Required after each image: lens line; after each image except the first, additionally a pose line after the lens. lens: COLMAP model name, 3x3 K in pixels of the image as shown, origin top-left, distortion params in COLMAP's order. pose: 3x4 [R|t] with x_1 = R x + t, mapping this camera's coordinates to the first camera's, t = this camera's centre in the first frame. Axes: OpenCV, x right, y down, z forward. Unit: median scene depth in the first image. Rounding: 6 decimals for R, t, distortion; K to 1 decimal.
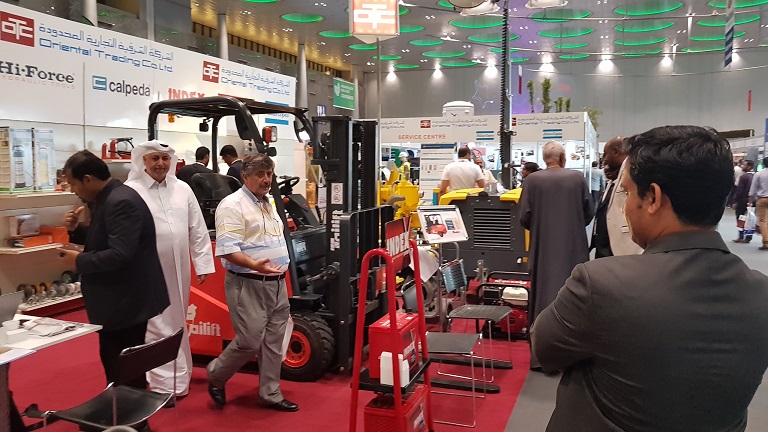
lens RADIAL K [[610.5, 0, 383.7], [0, 610.5, 195.0], [0, 0, 1]] dist [-0.000372, -0.001363]
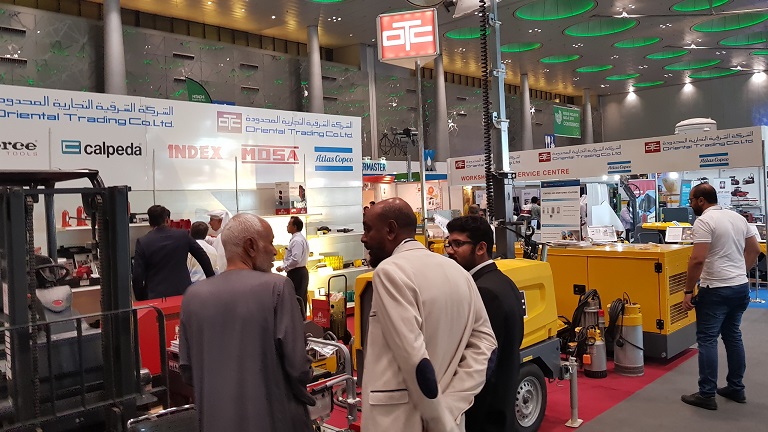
lens RADIAL K [[610.5, 0, 383.7], [0, 610.5, 195.0], [0, 0, 1]] dist [-0.000372, -0.001363]
pose [[0.911519, -0.041674, -0.409142, 0.203397], [0.019596, 0.998124, -0.058008, -0.023282], [0.410792, 0.044858, 0.910625, 0.179476]]
